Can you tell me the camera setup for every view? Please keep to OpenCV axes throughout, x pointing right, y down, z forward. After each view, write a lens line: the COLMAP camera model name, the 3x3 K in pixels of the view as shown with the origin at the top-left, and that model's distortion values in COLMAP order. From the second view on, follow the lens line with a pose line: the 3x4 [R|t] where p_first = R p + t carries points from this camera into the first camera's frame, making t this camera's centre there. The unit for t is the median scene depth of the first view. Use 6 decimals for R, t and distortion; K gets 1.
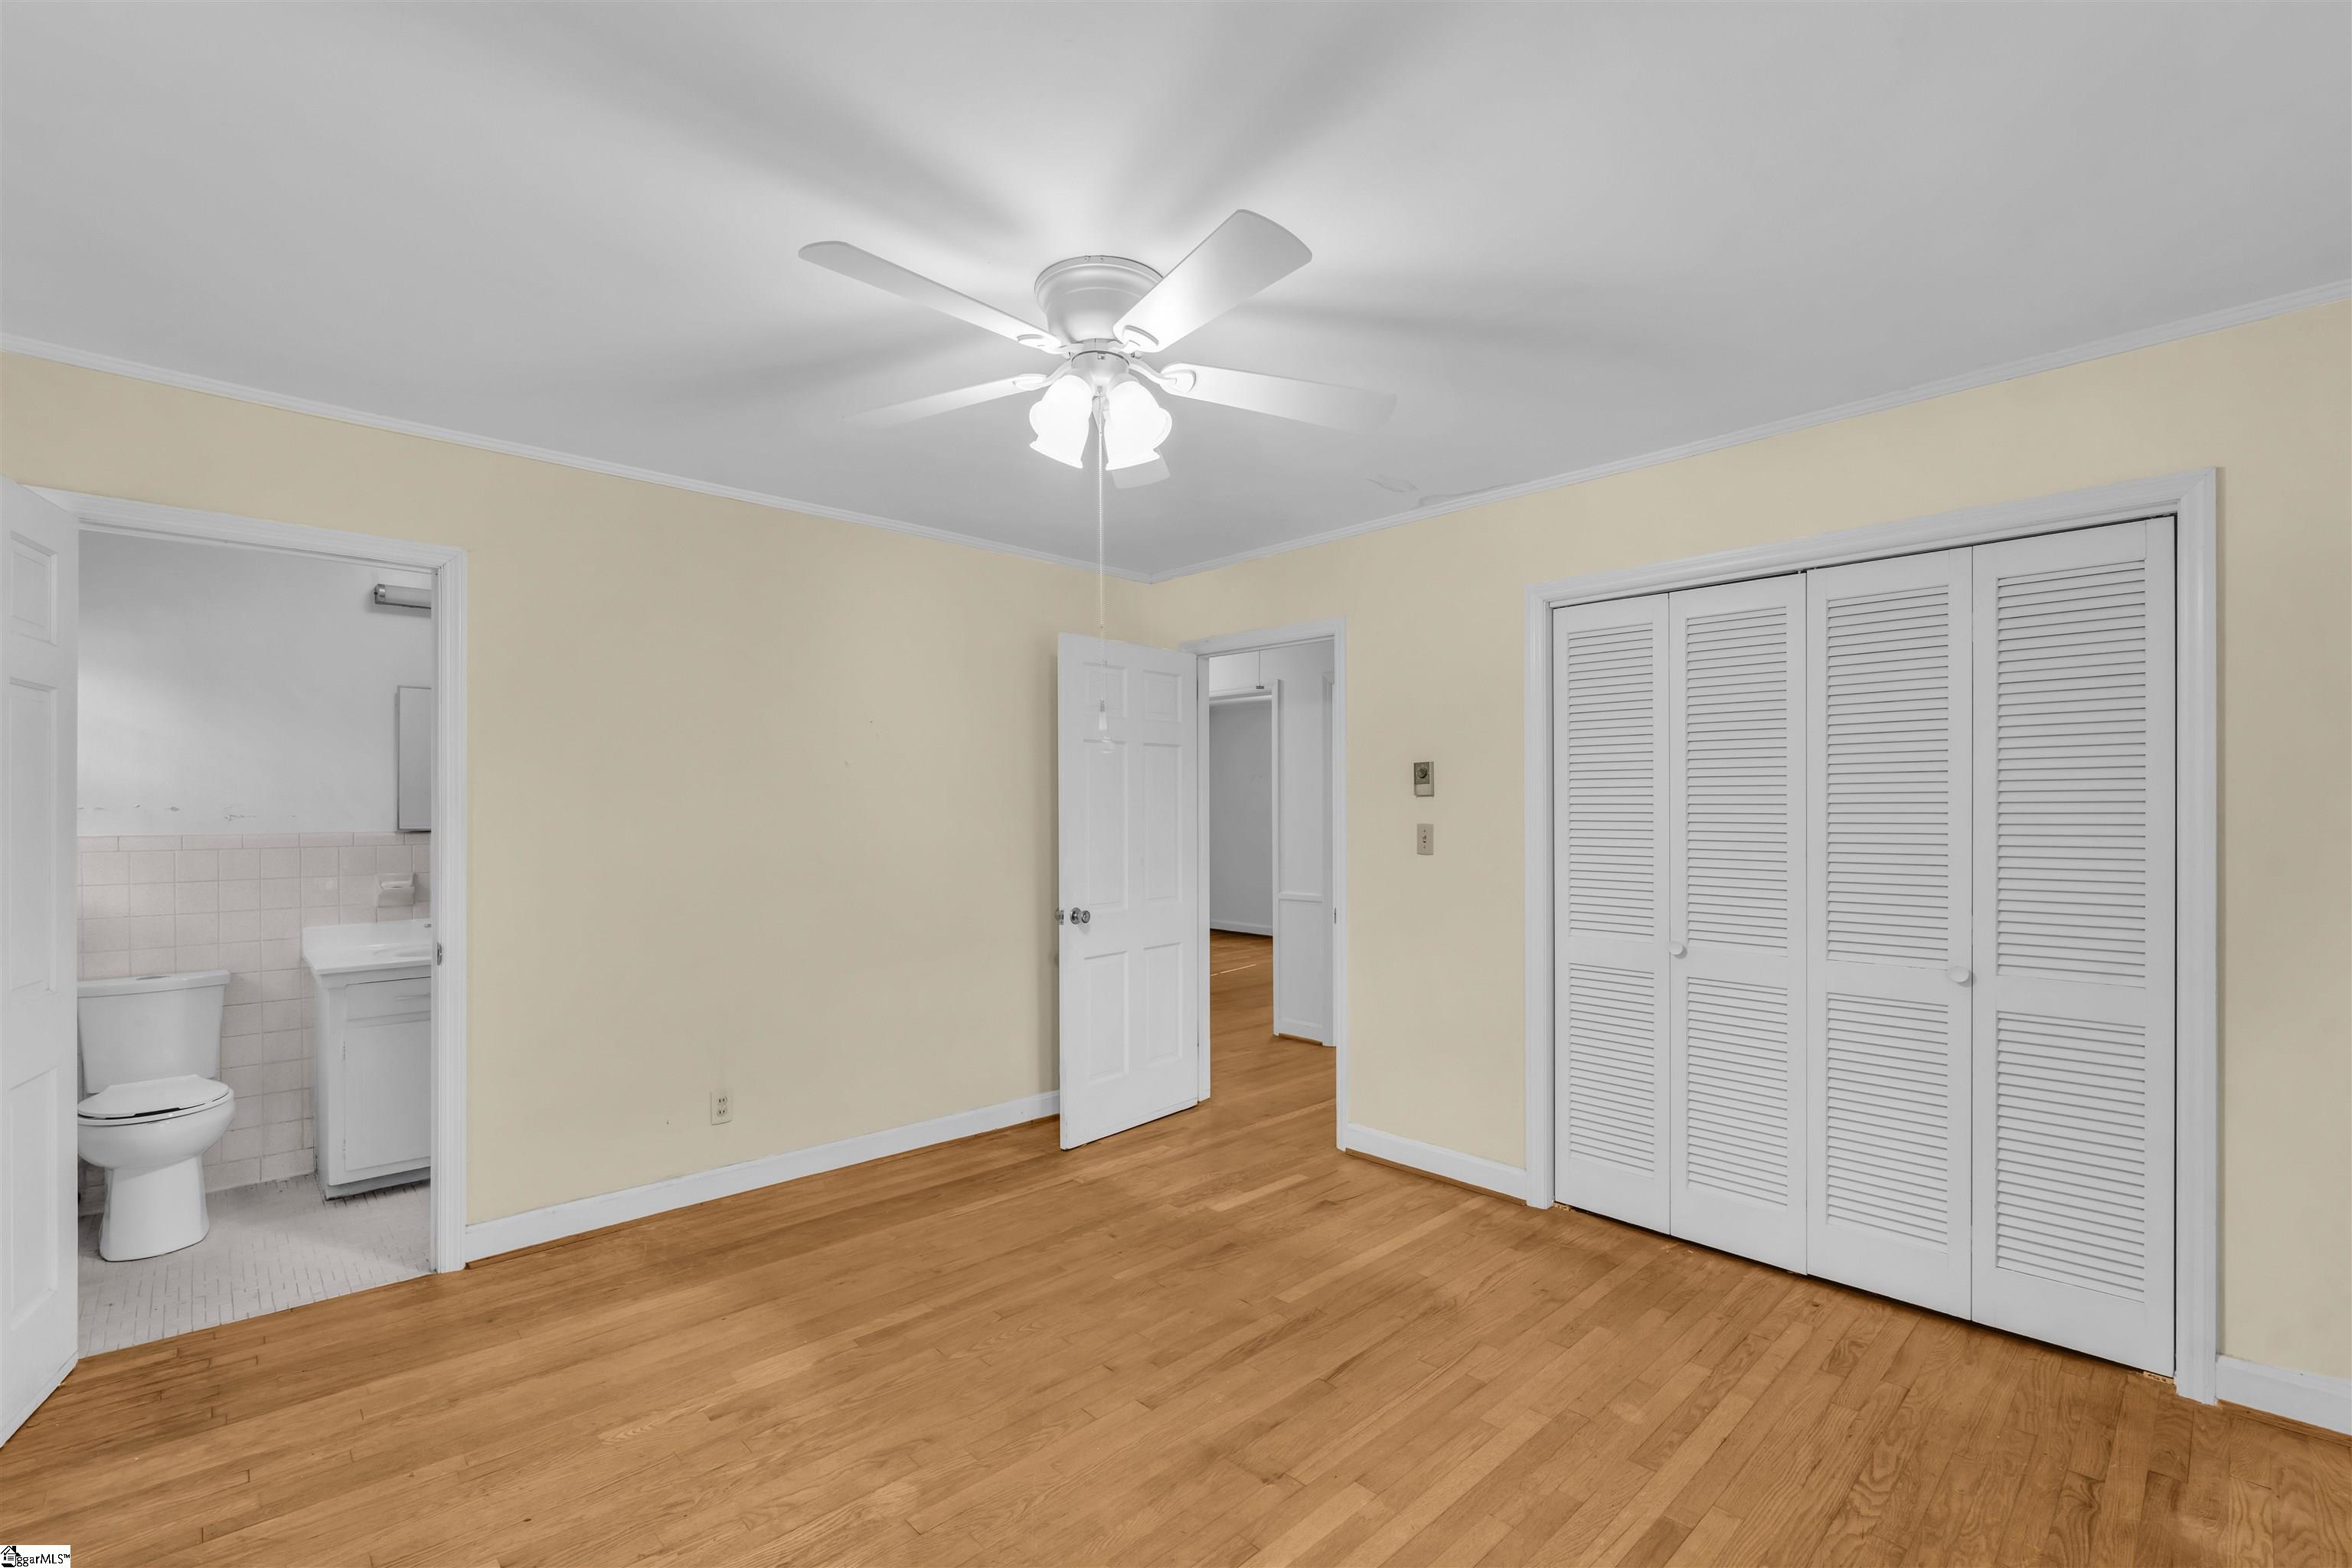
lens RADIAL K [[1019.6, 0, 1184.3], [0, 1019.6, 799.5], [0, 0, 1]] dist [-0.002122, 0.000247]
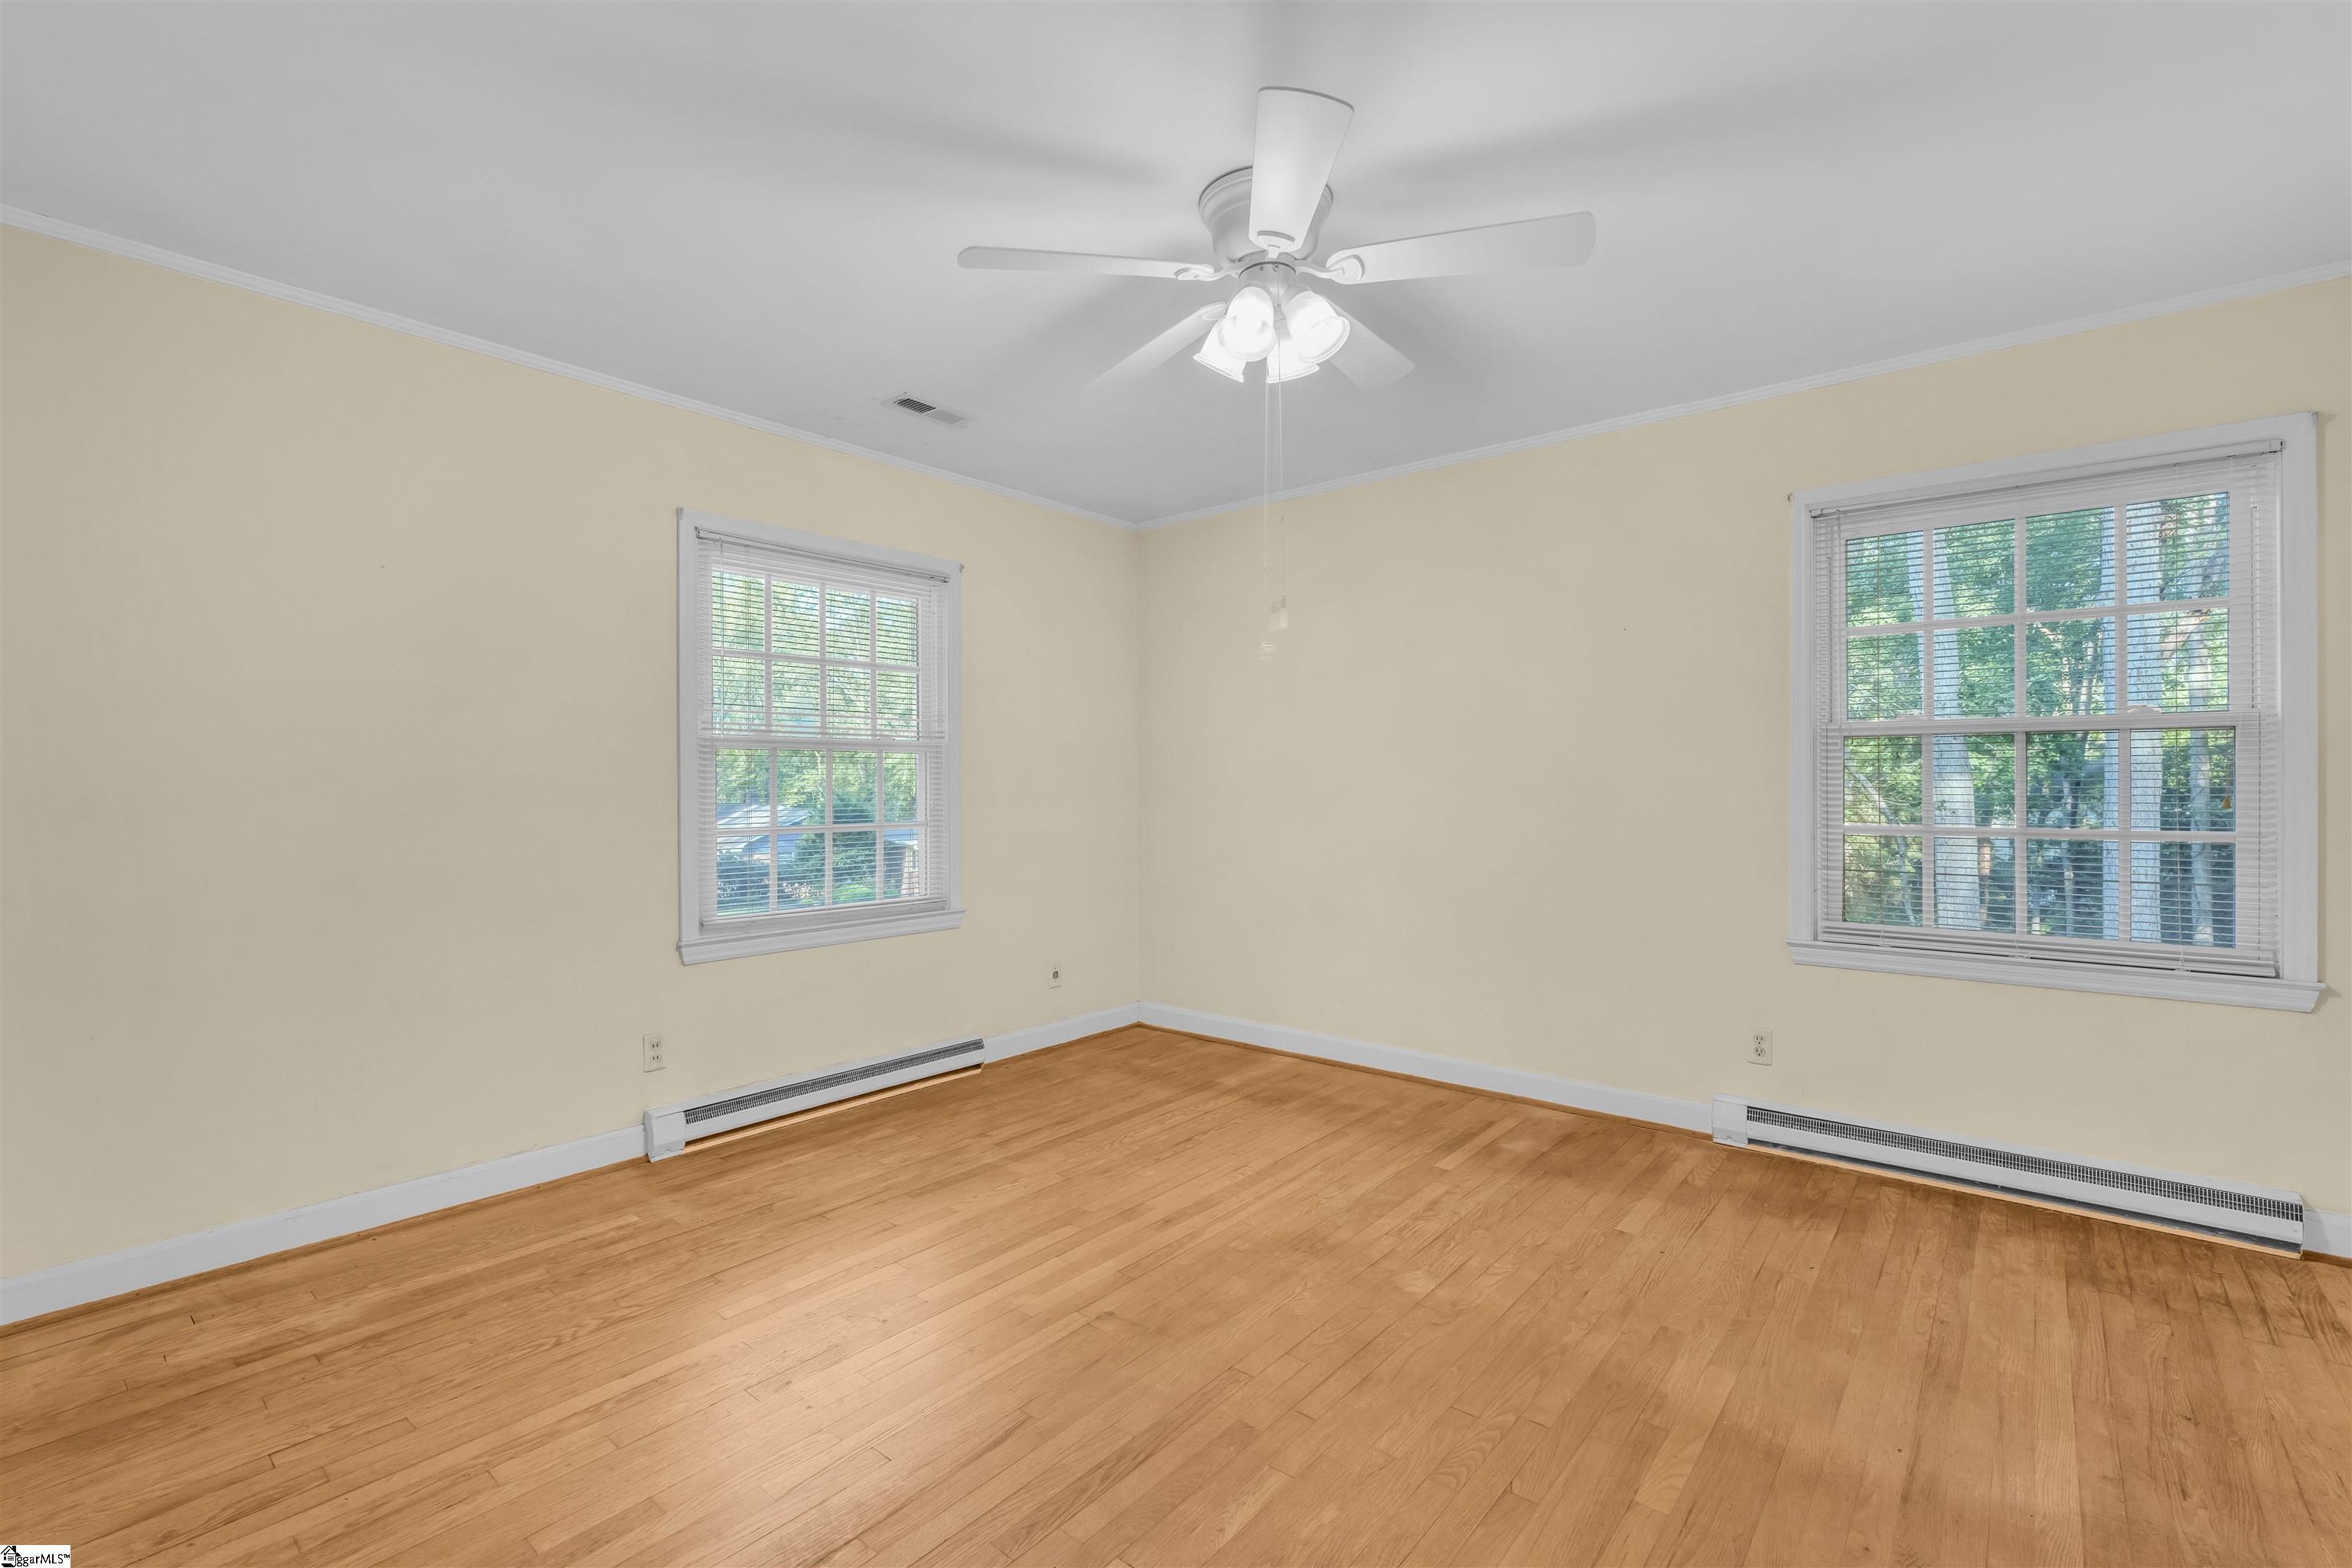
lens RADIAL K [[1019.6, 0, 1176.5], [0, 1019.6, 780.5], [0, 0, 1]] dist [-0.002122, 0.000247]
pose [[-0.993534, 0.001337, -0.113528, 0.111041], [0.003045, 0.999885, -0.014871, 0.078218], [0.113495, -0.015120, -0.993423, 1.756396]]
